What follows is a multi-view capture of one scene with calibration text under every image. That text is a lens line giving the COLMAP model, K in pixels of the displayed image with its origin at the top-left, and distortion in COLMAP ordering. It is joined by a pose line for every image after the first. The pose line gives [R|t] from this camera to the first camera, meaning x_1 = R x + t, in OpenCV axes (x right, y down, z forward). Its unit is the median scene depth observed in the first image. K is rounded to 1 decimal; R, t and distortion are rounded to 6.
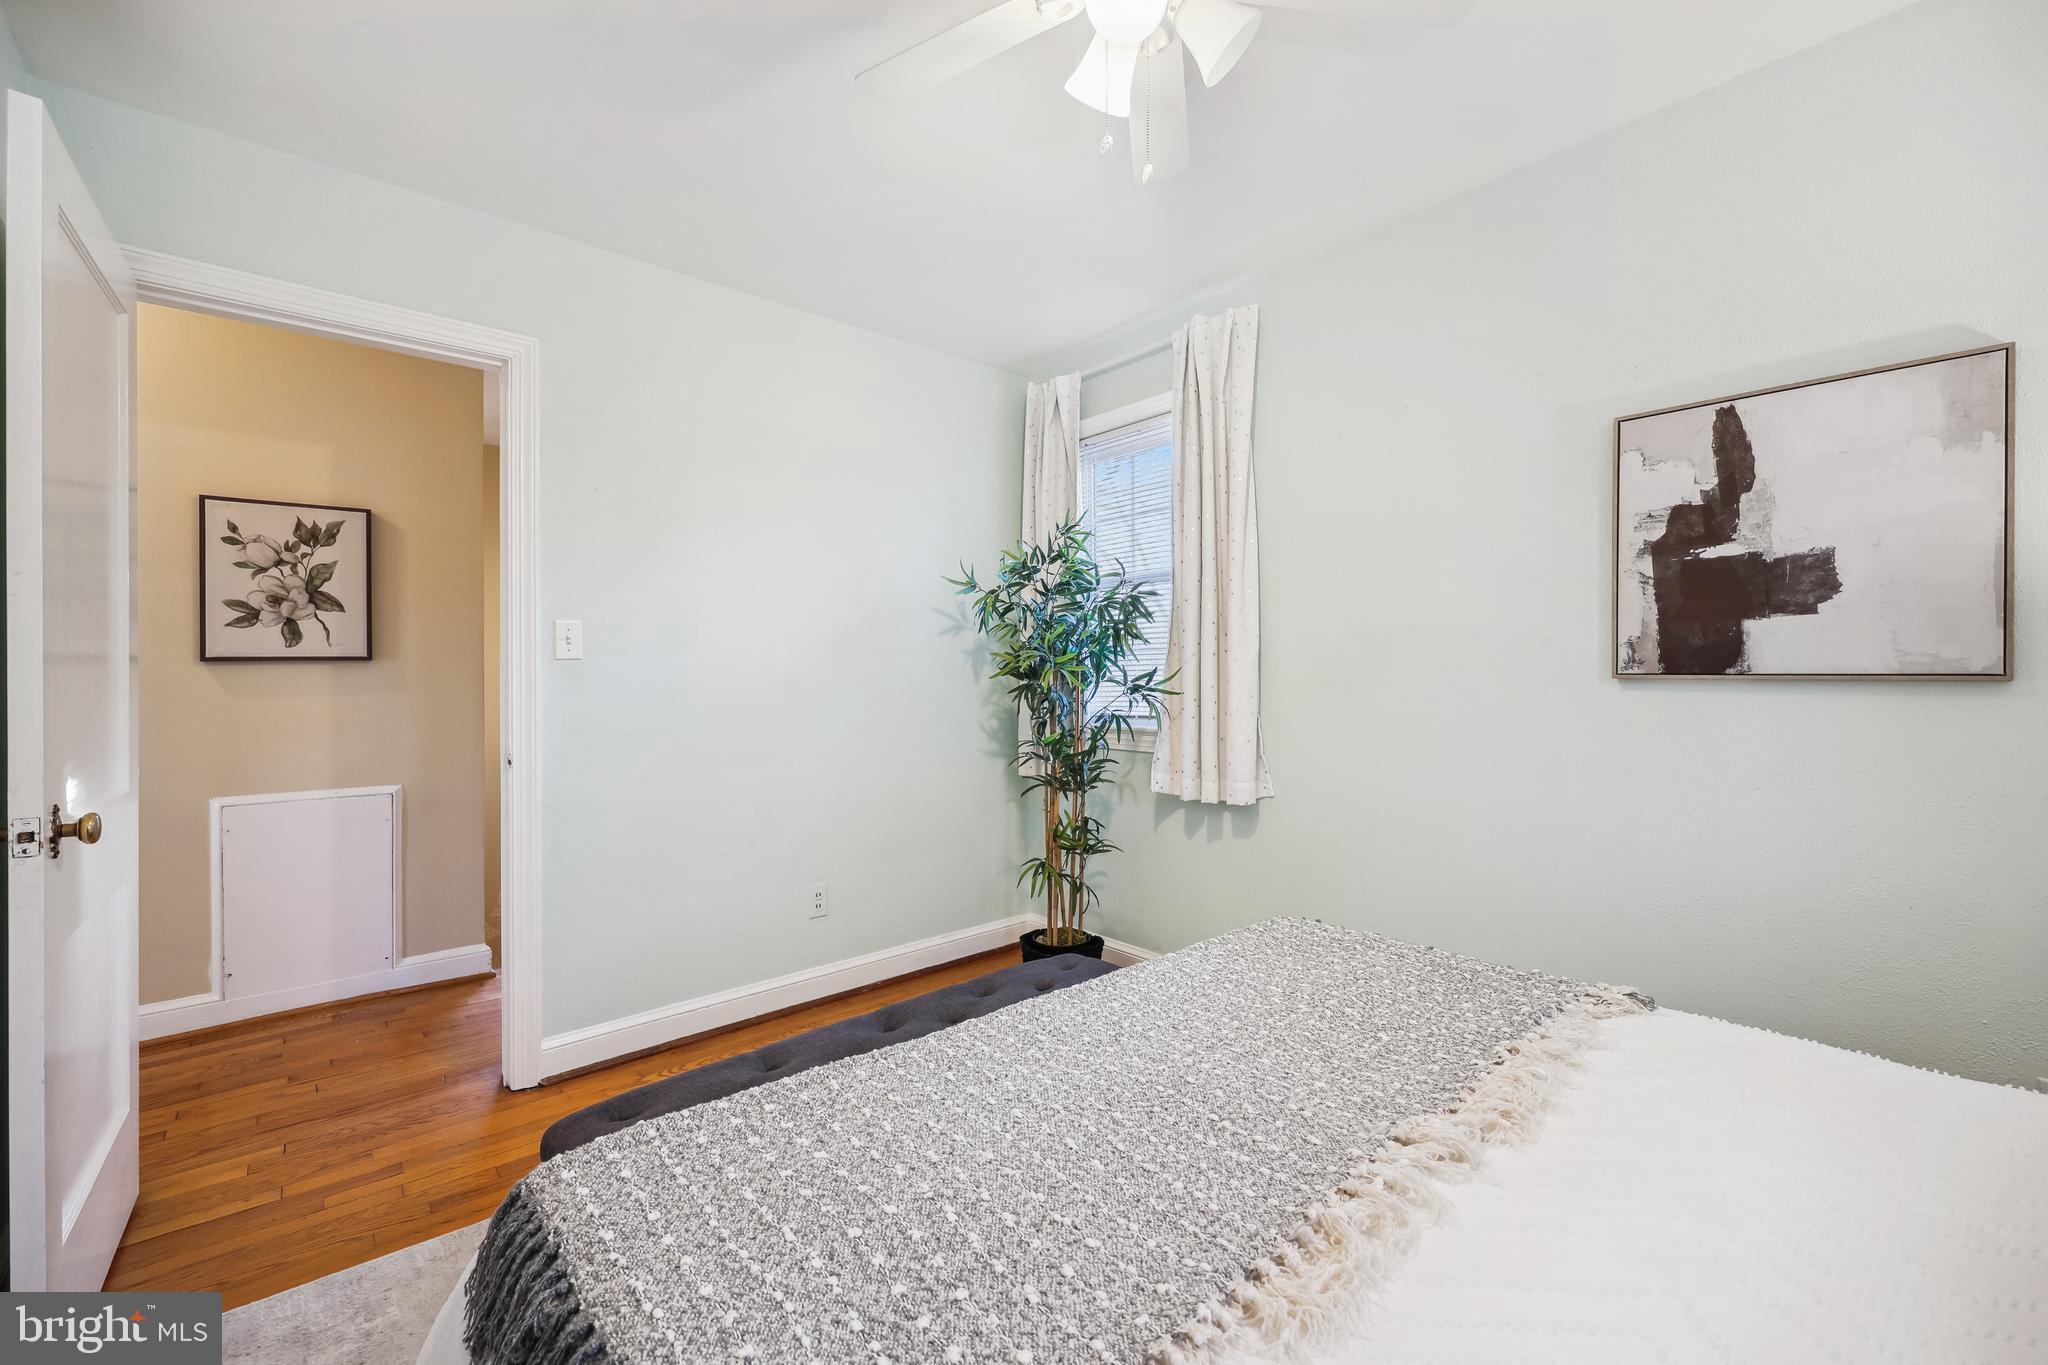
lens RADIAL K [[822.7, 0, 1032.7], [0, 822.7, 682.3], [0, 0, 1]] dist [-0.001891, 0.000552]
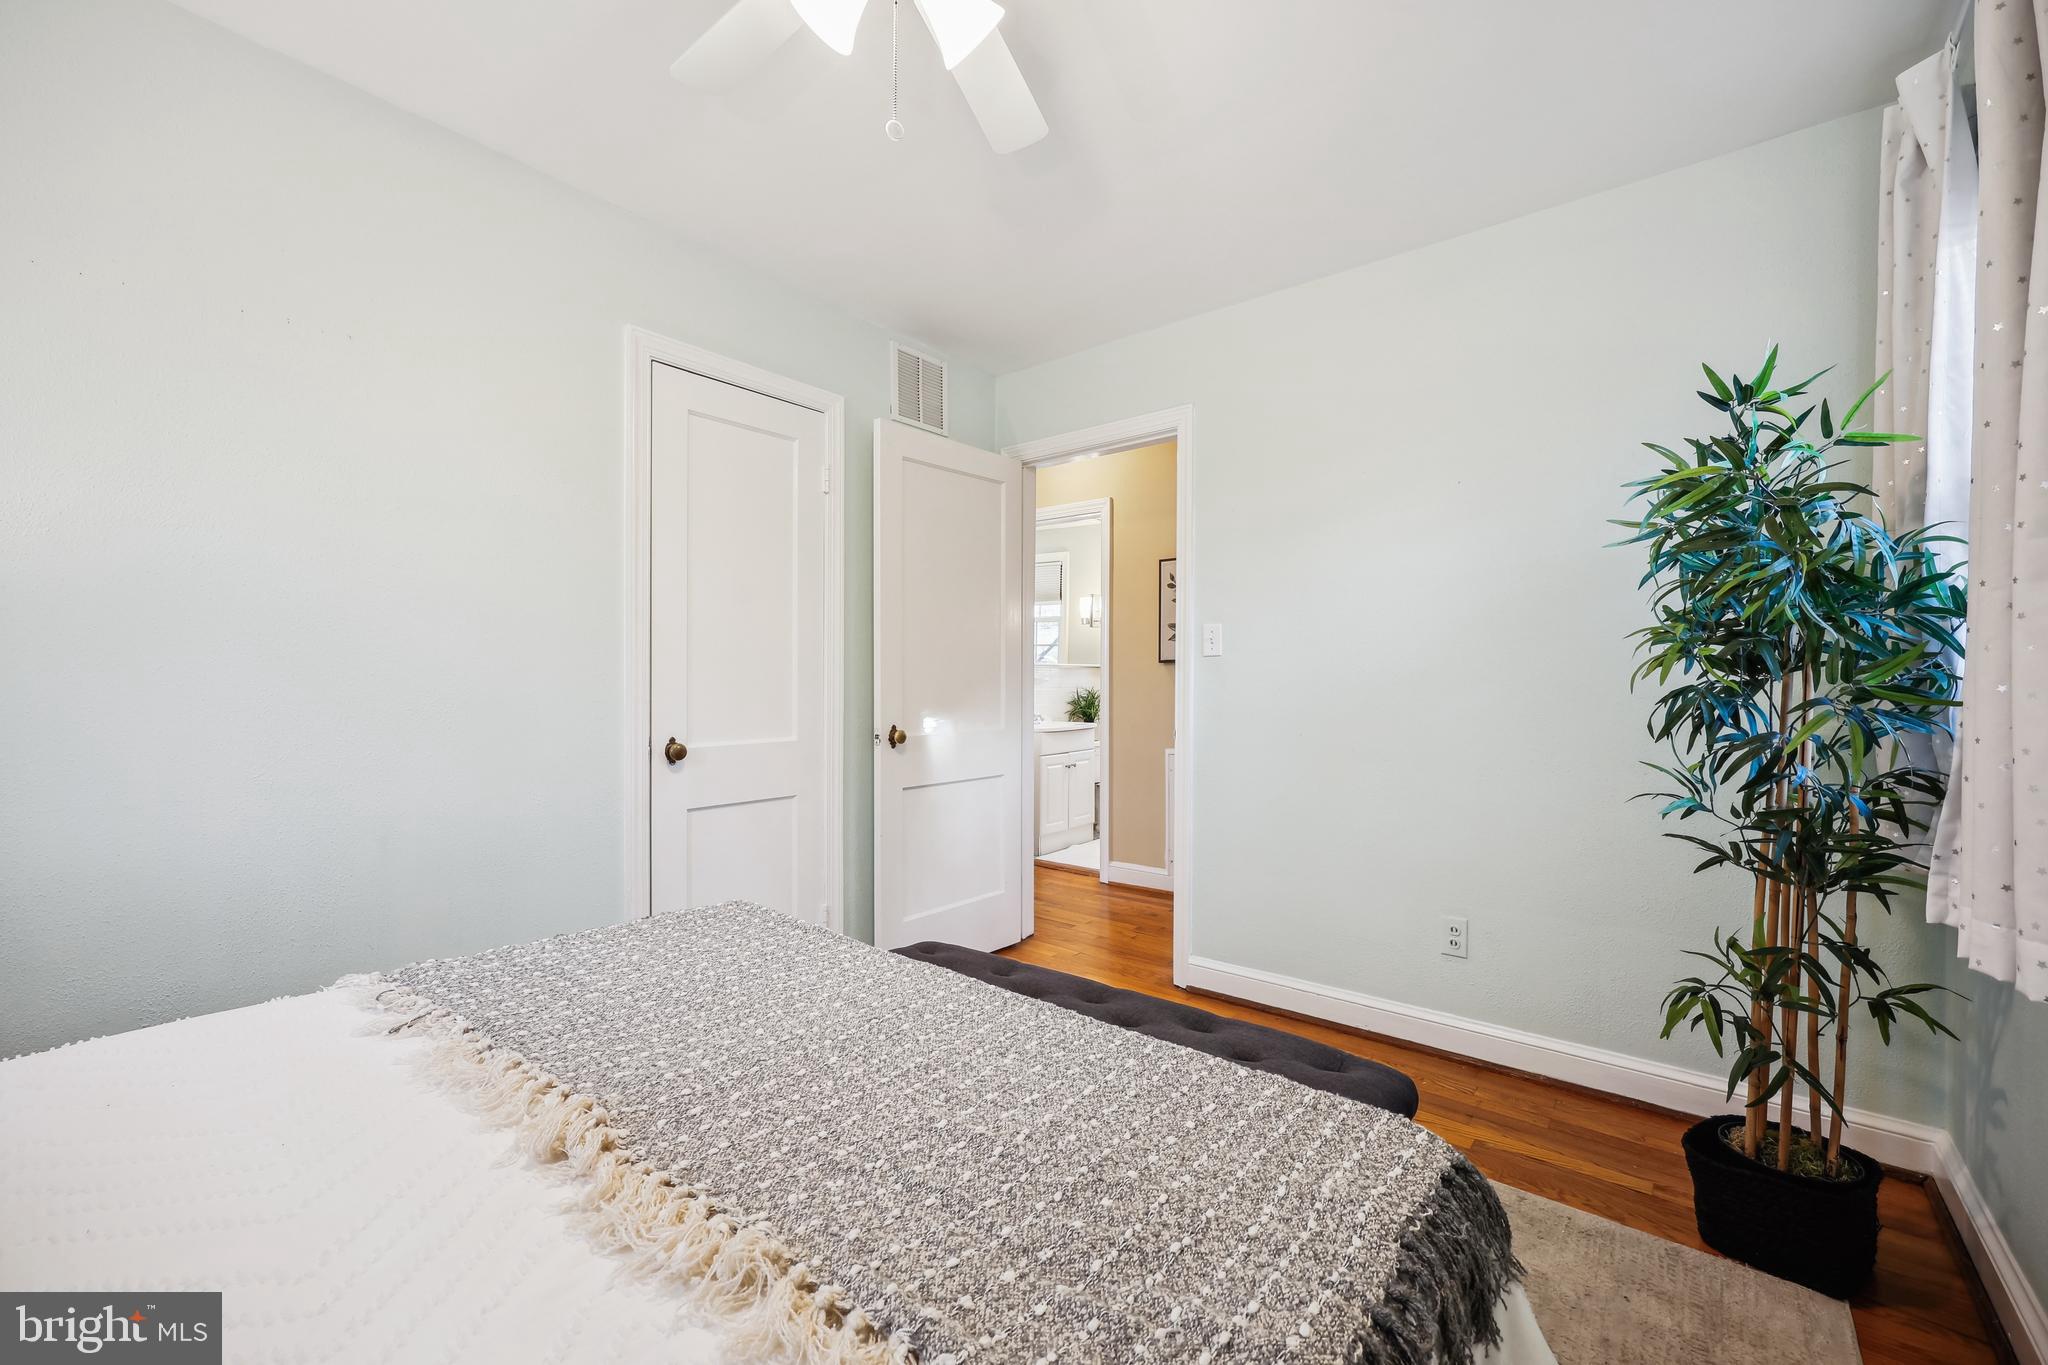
lens RADIAL K [[822.7, 0, 1026.4], [0, 822.7, 684.9], [0, 0, 1]] dist [-0.001891, 0.000552]
pose [[0.159614, 0.011145, -0.987117, 0.543676], [-0.003984, 0.999935, 0.010645, 0.002504], [0.987171, 0.002234, 0.159648, 0.481469]]
